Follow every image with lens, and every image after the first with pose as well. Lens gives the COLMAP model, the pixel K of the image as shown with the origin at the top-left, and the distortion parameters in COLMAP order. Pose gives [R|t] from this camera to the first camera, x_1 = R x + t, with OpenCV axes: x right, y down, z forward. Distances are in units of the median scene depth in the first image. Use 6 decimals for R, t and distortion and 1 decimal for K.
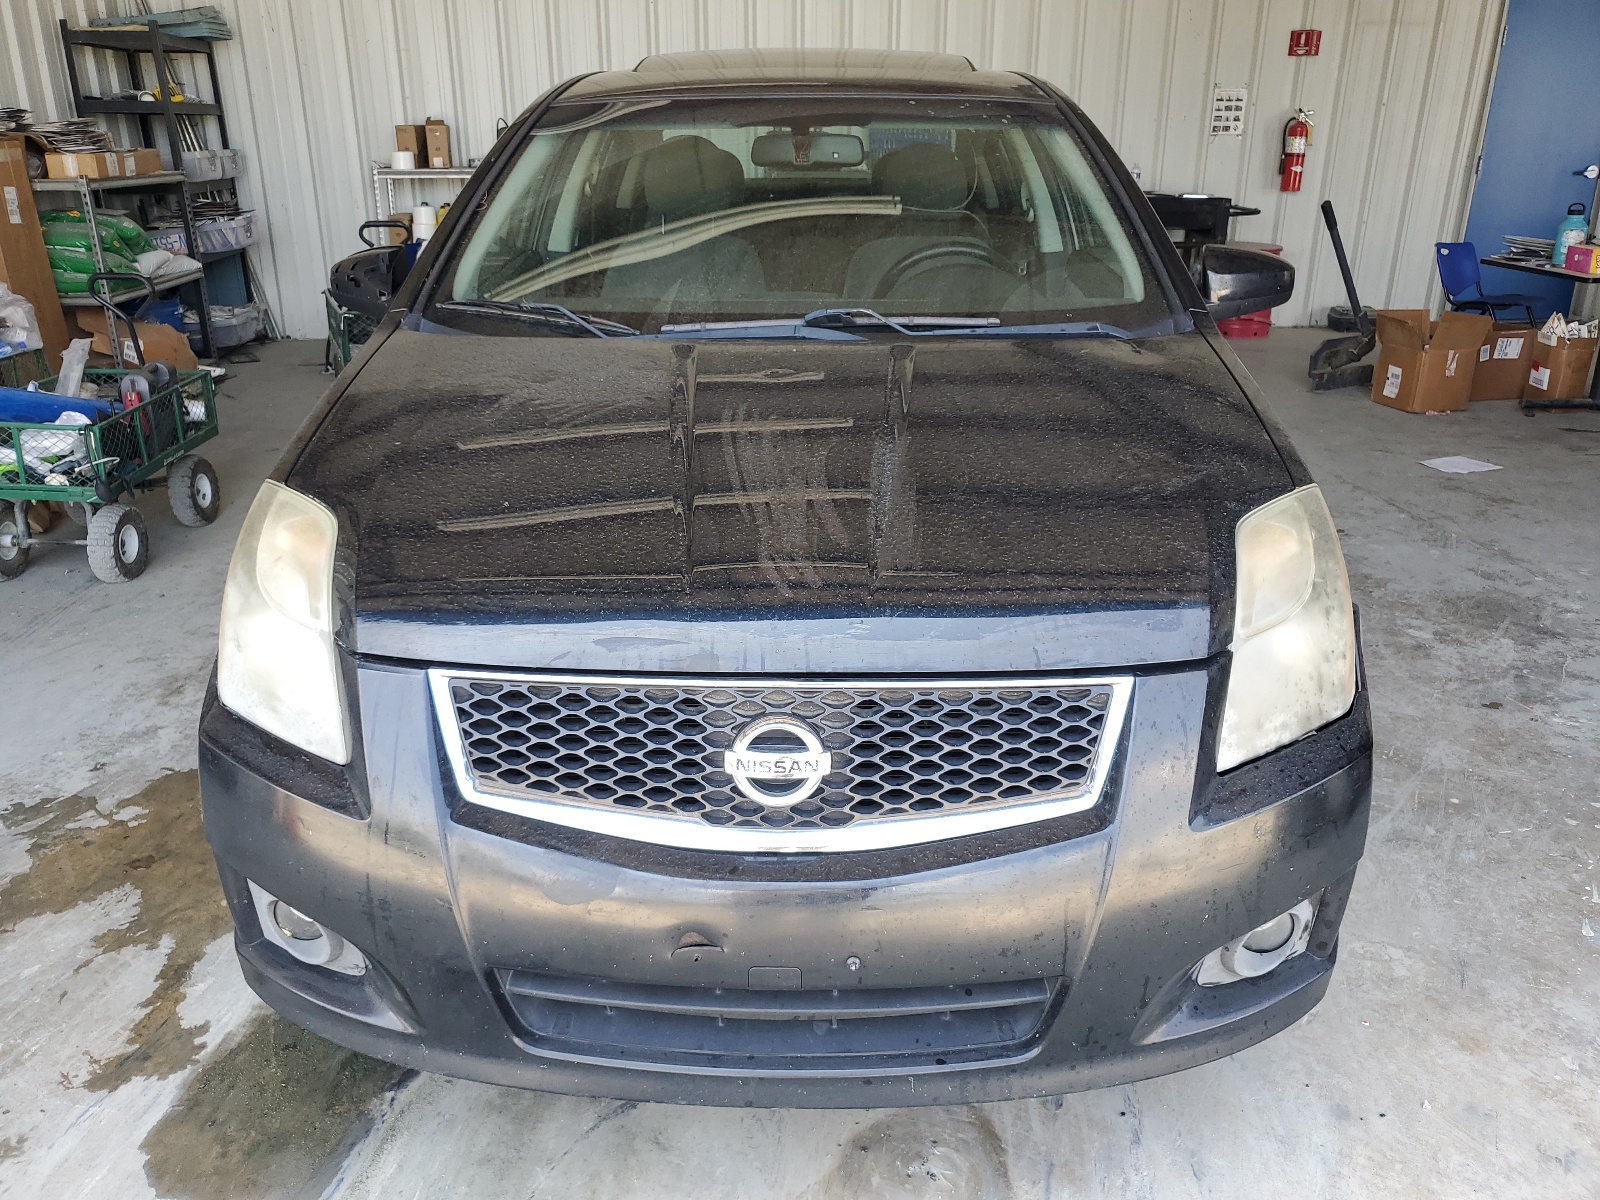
lens RADIAL K [[1212.7, 0, 802.6], [0, 1212.7, 592.4], [0, 0, 1]] dist [0.007990, 0.003488]
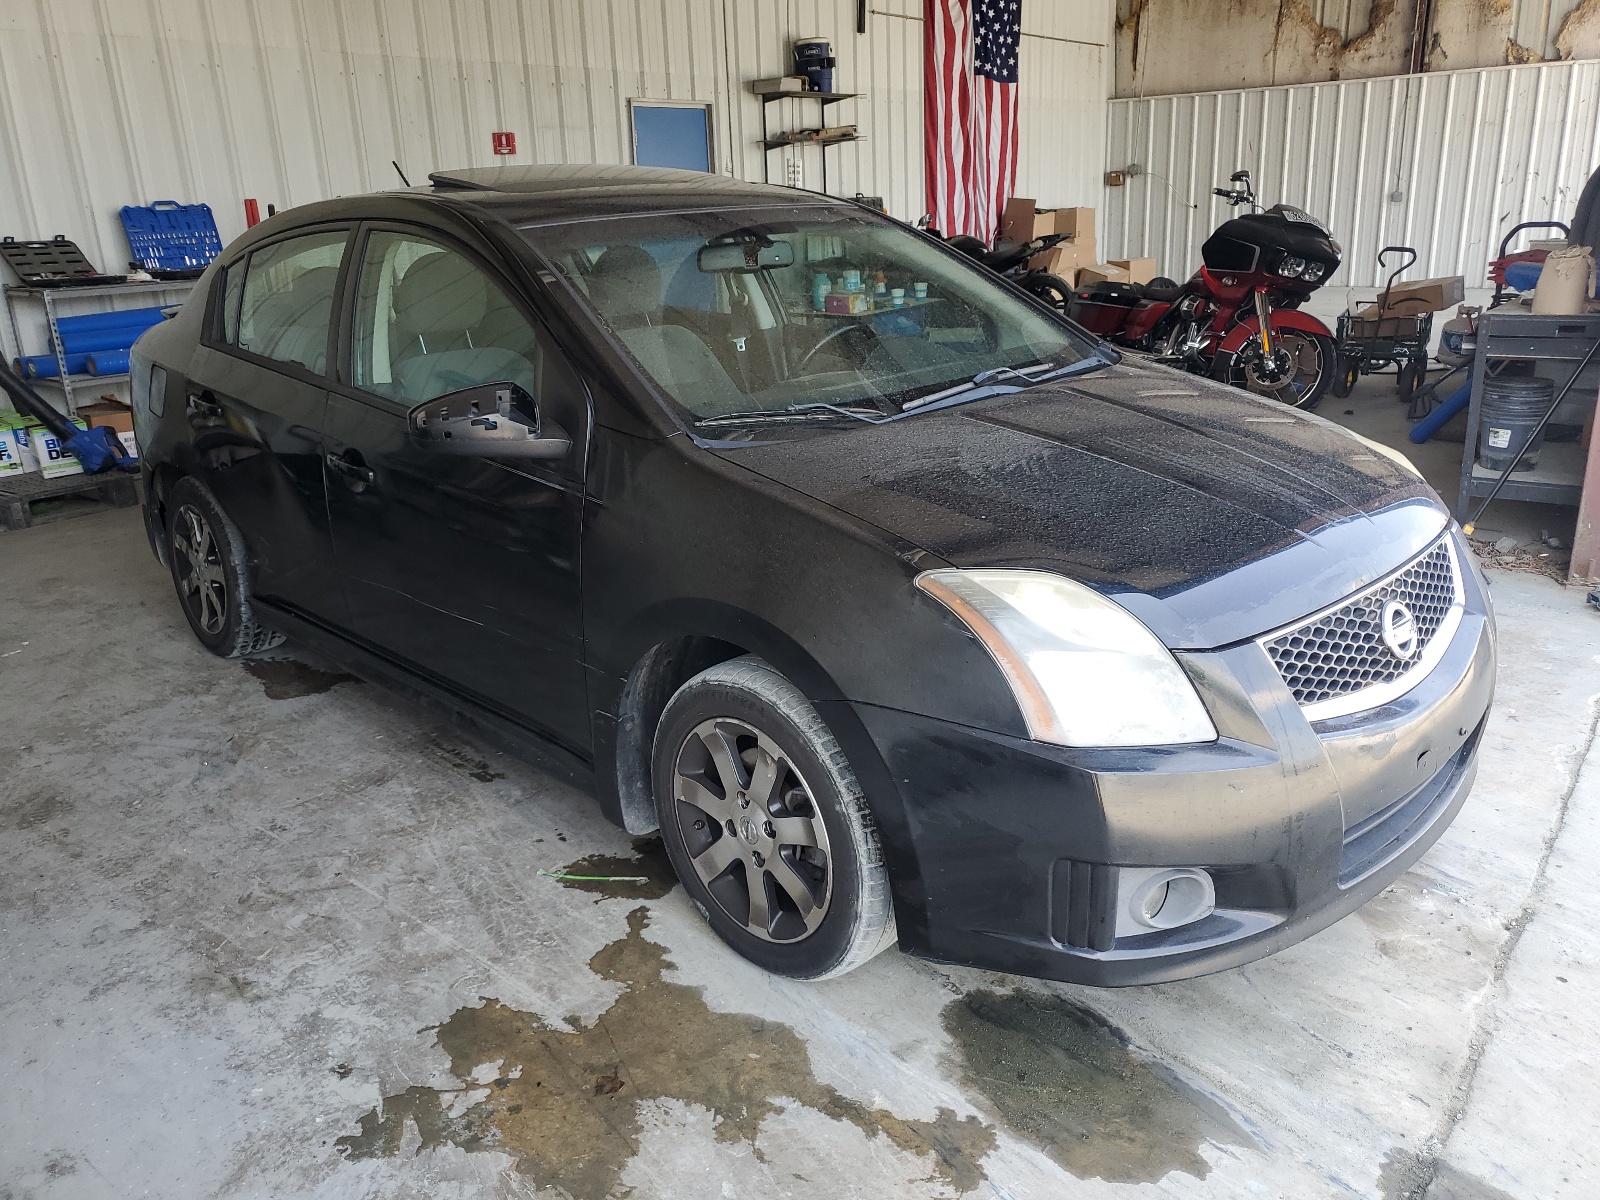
lens RADIAL K [[1212.7, 0, 803.4], [0, 1212.7, 603.2], [0, 0, 1]] dist [0.007990, 0.003488]
pose [[0.702753, -0.252419, 0.665149, -1.011859], [0.289183, 0.955569, 0.057100, -0.128986], [-0.650009, 0.152222, 0.744524, 0.216408]]
